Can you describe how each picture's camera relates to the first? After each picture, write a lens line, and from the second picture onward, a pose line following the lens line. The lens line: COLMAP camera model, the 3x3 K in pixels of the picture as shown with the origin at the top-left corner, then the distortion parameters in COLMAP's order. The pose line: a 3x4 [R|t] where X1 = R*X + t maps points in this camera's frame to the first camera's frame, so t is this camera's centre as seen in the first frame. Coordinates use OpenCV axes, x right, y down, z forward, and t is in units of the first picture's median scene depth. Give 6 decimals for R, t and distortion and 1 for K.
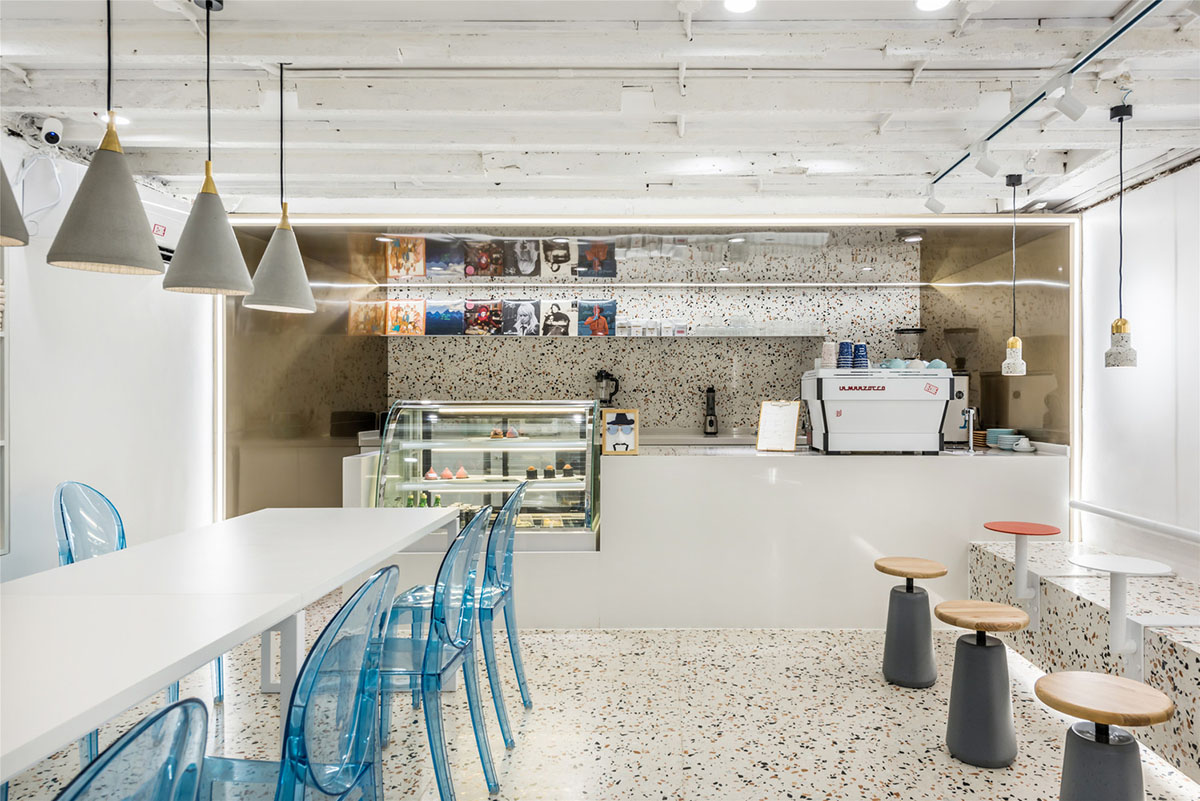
lens RADIAL K [[773.4, 0, 661.3], [0, 773.4, 396.0], [0, 0, 1]] dist [0.015481, -0.005212]
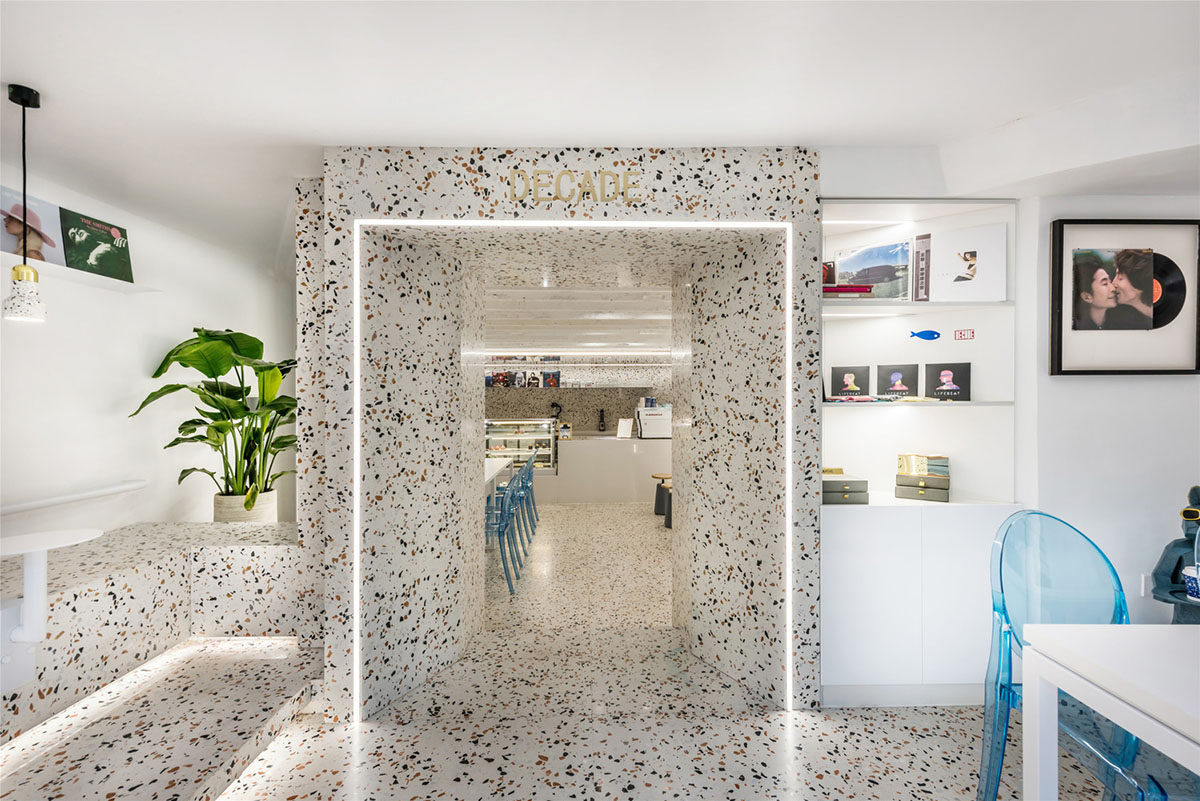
lens RADIAL K [[547.8, 0, 611.8], [0, 547.8, 394.0], [0, 0, 1]] dist [0.005757, 0.000261]
pose [[0.998386, -0.005965, 0.056484, 0.002609], [0.006265, 0.999967, -0.005137, -0.072298], [-0.056451, 0.005483, 0.998390, -0.904153]]
